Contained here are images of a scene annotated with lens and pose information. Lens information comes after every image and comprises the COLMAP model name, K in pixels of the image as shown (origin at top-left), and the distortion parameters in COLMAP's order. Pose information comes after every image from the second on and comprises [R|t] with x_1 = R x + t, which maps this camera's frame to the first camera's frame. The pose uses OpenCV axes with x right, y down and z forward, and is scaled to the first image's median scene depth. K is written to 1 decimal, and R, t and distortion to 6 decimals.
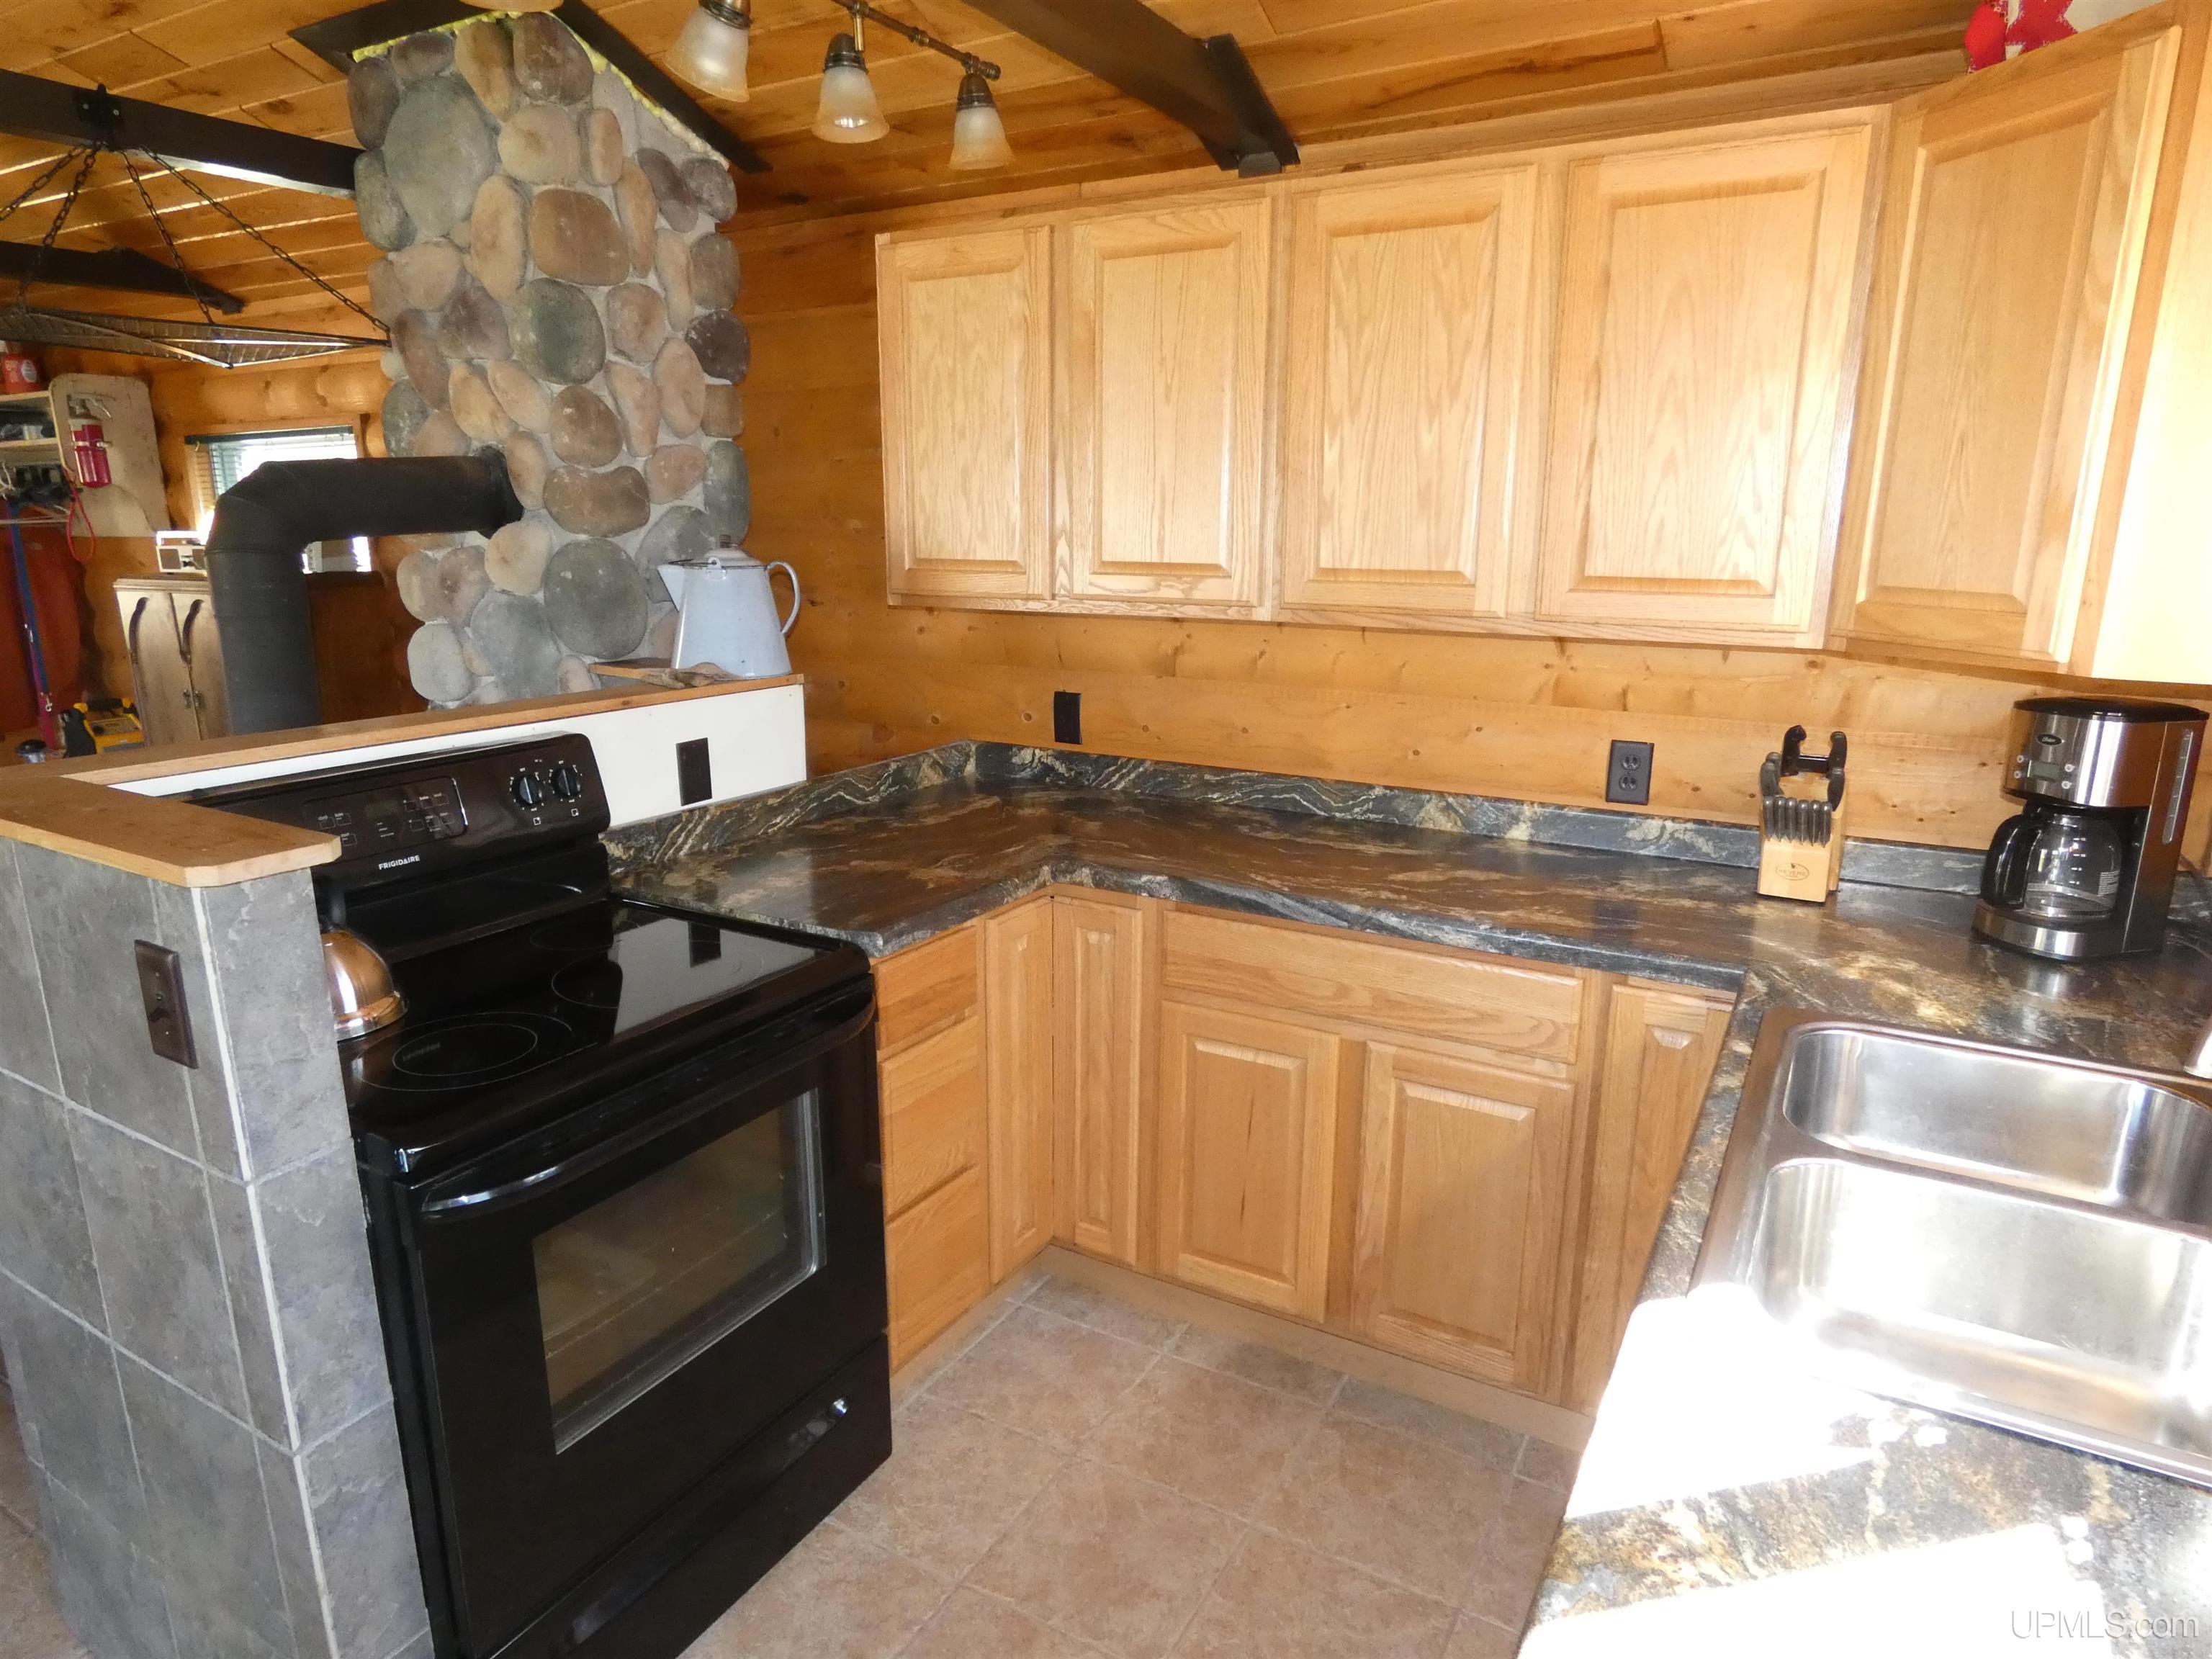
lens RADIAL K [[1322.6, 0, 1100.5], [0, 1322.6, 836.4], [0, 0, 1]] dist [-0.000362, -0.002963]
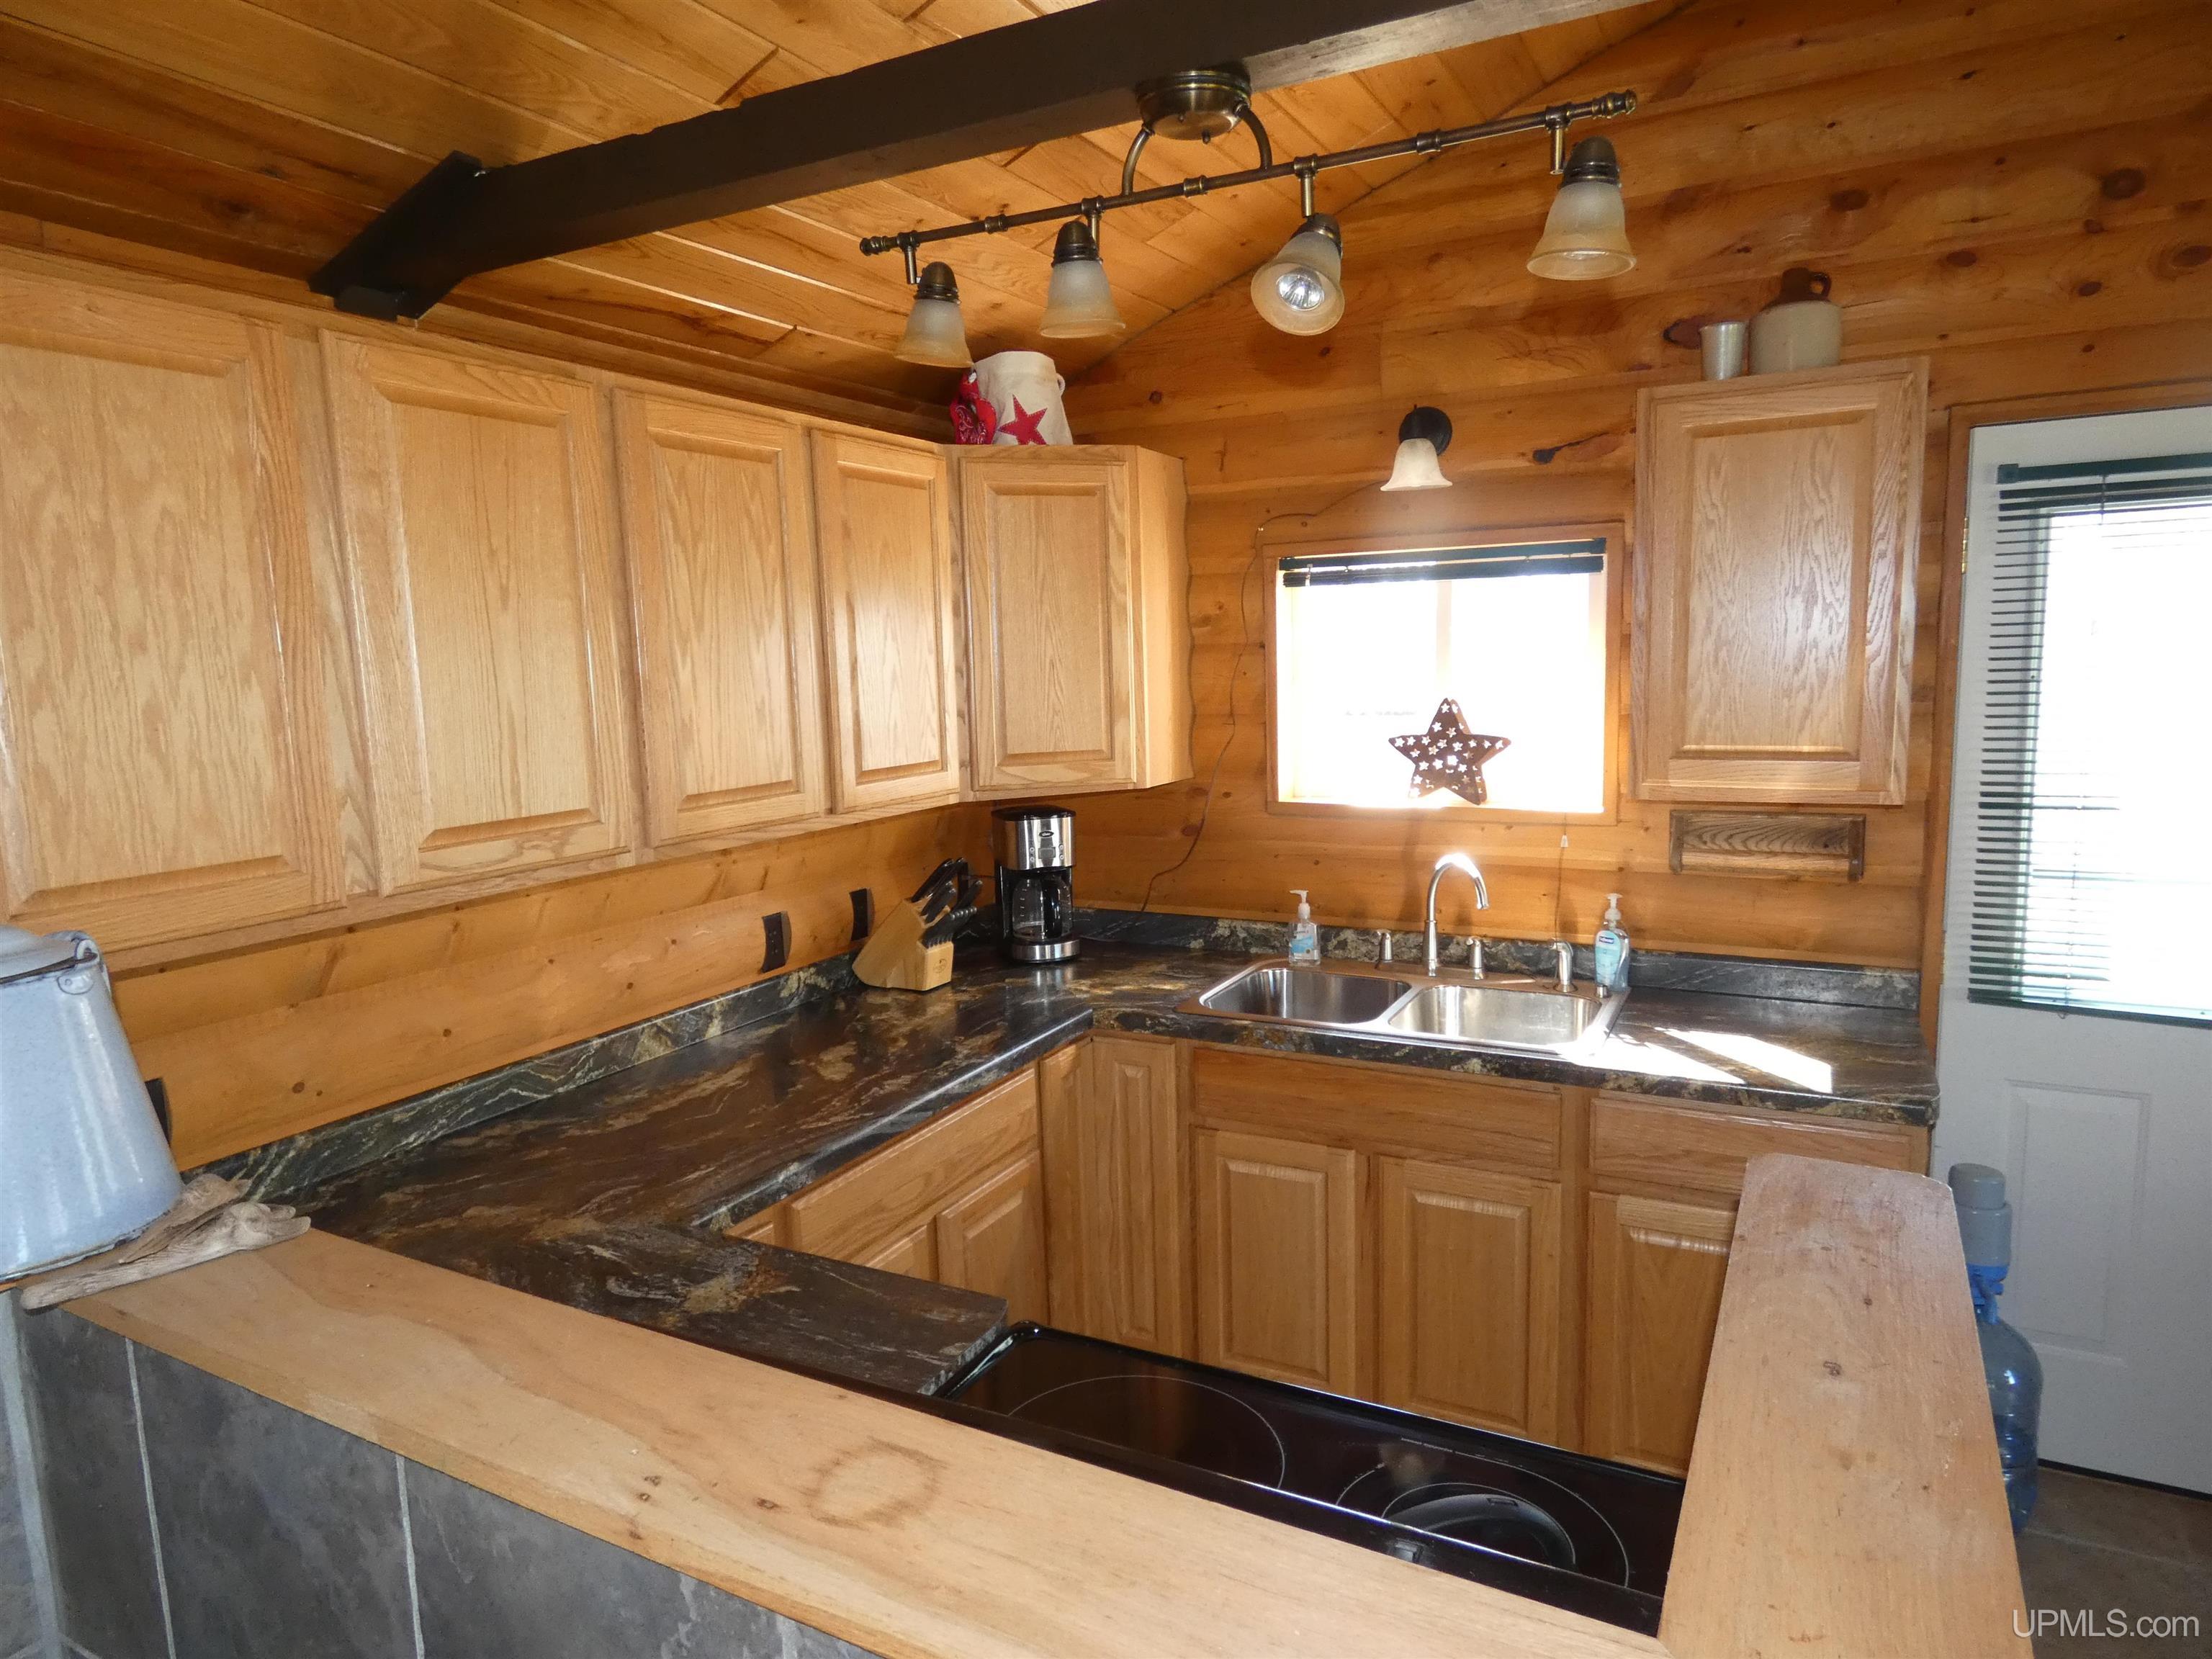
lens RADIAL K [[1322.6, 0, 1103.7], [0, 1322.6, 831.5], [0, 0, 1]] dist [-0.000362, -0.002963]
pose [[-0.037072, -0.136071, 0.990005, -0.682763], [0.265757, 0.953669, 0.141029, -0.212466], [-0.963327, 0.268329, 0.000808, 0.671394]]
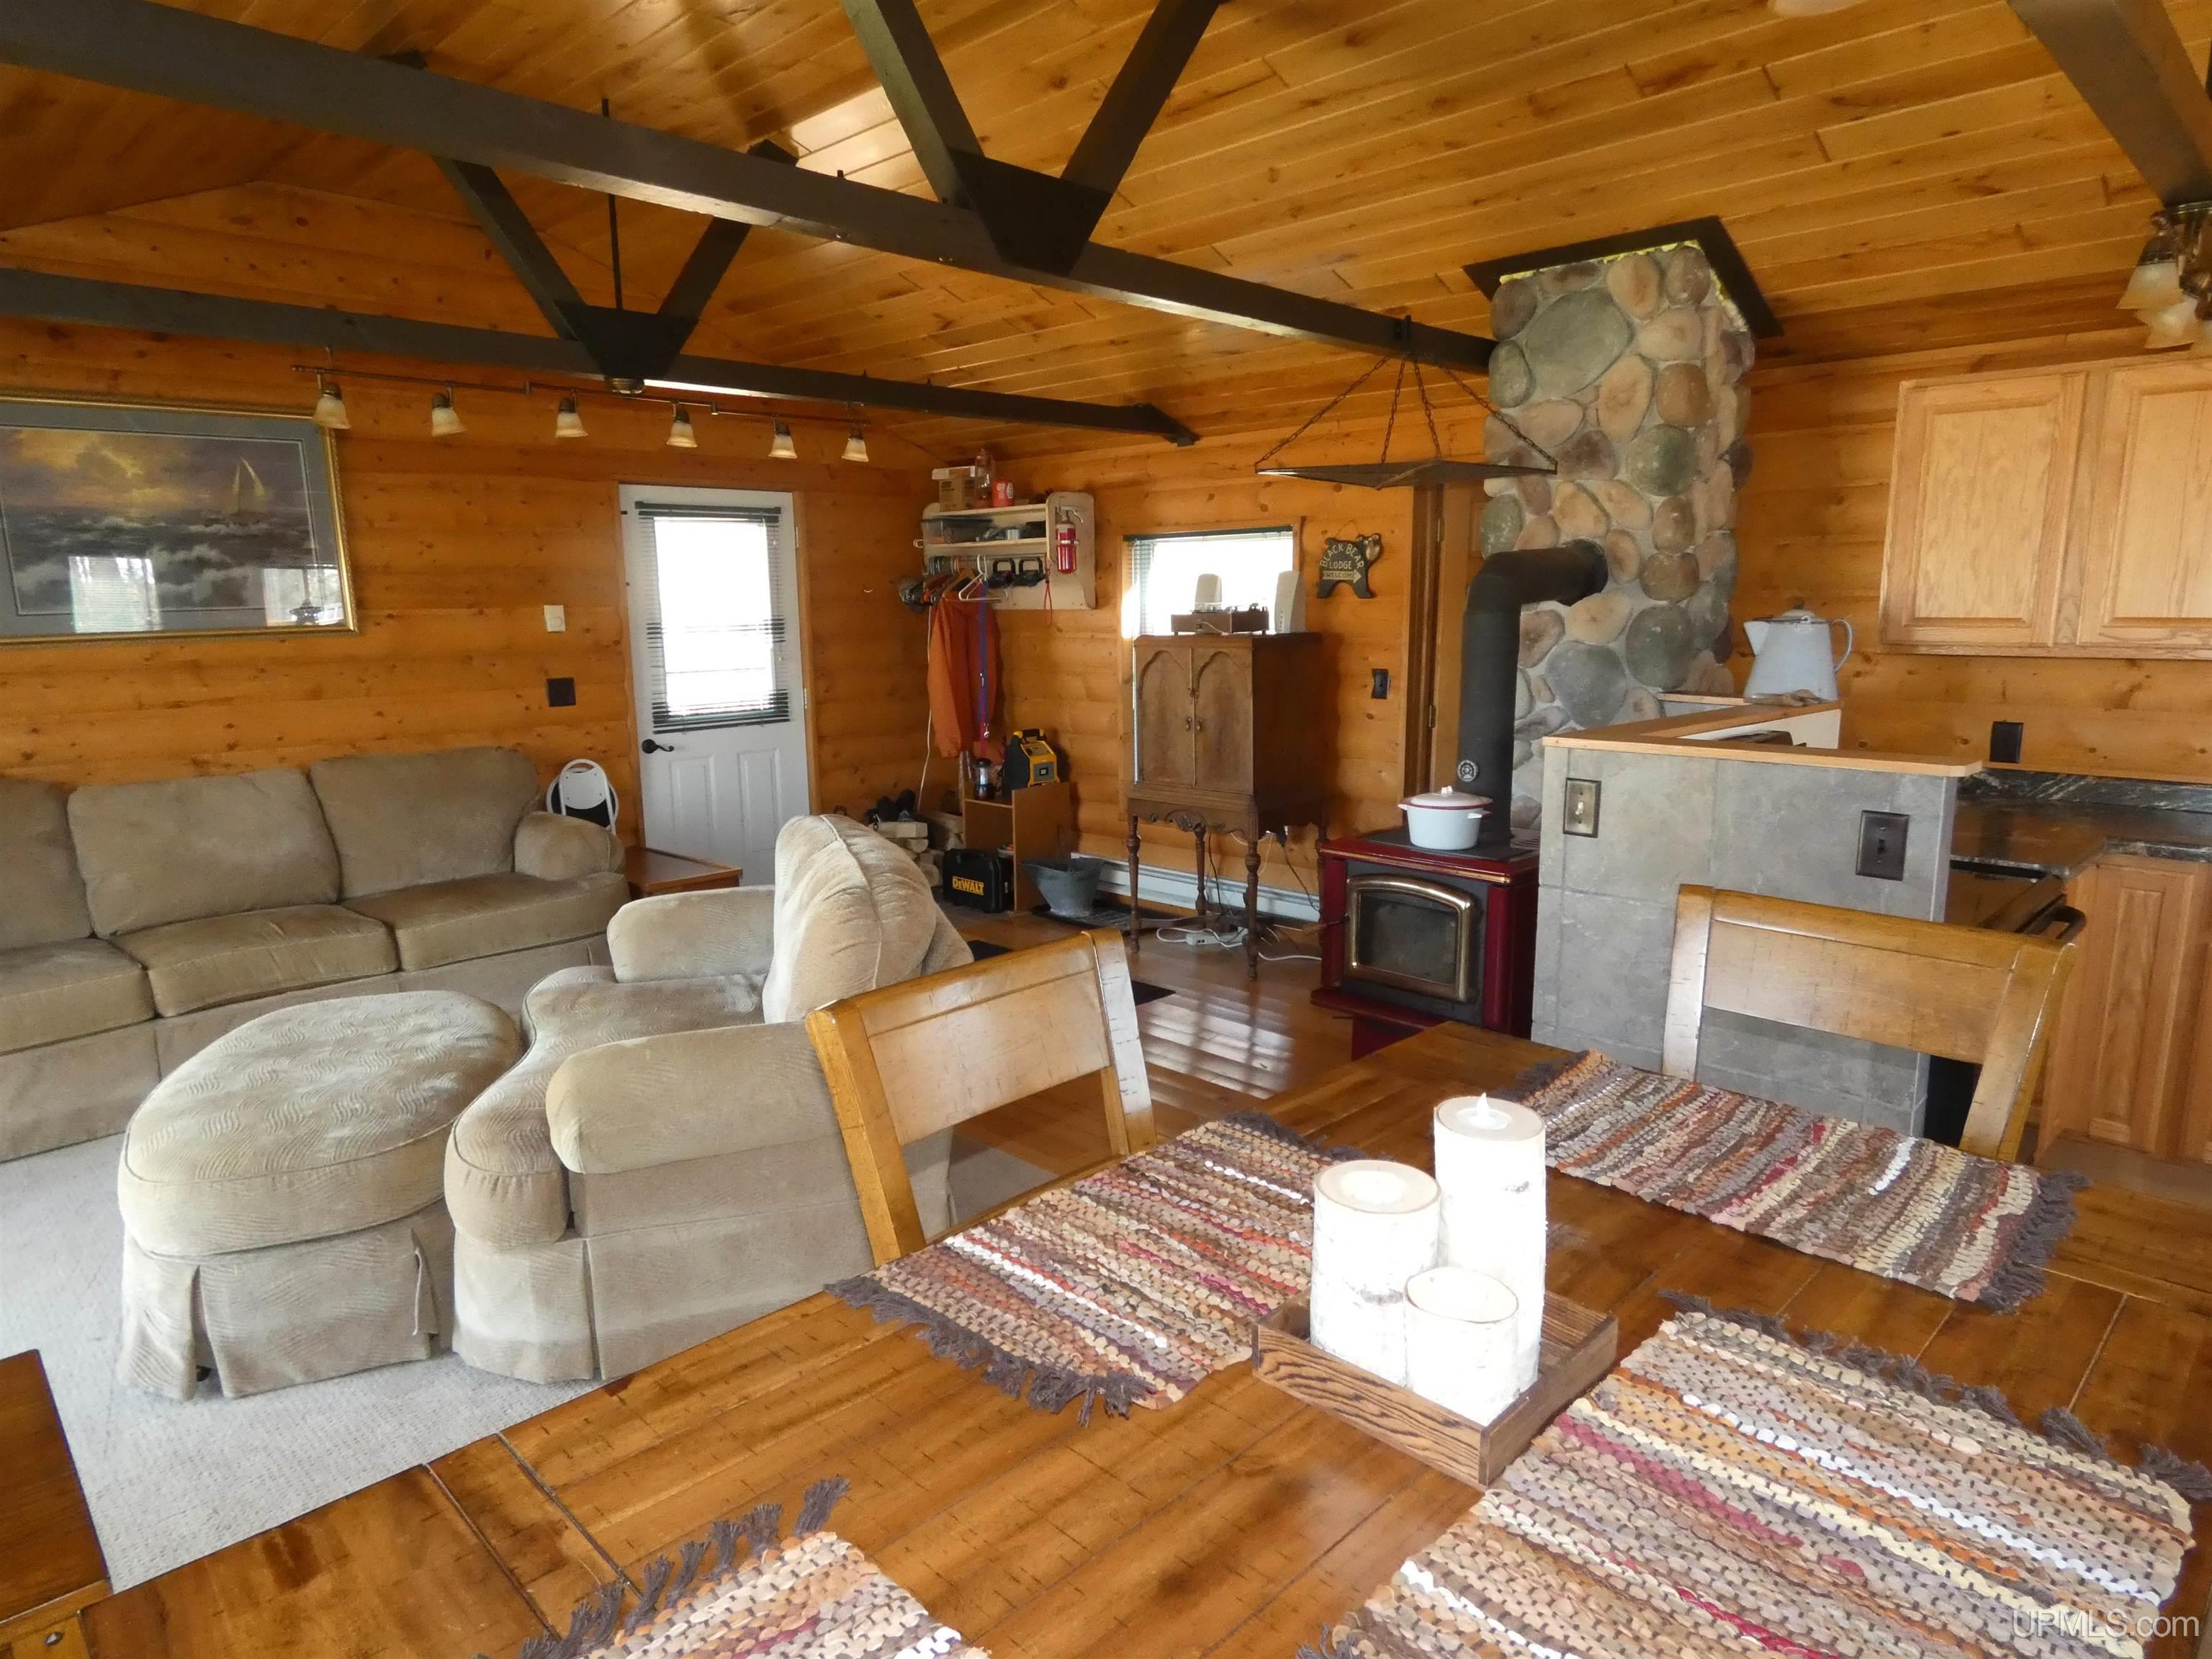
lens RADIAL K [[1322.6, 0, 1109.4], [0, 1322.6, 836.7], [0, 0, 1]] dist [-0.000362, -0.002963]
pose [[0.966021, 0.037199, -0.255774, -0.623765], [-0.051382, 0.997477, -0.048991, 0.126709], [0.253306, 0.060469, 0.965494, -0.515469]]
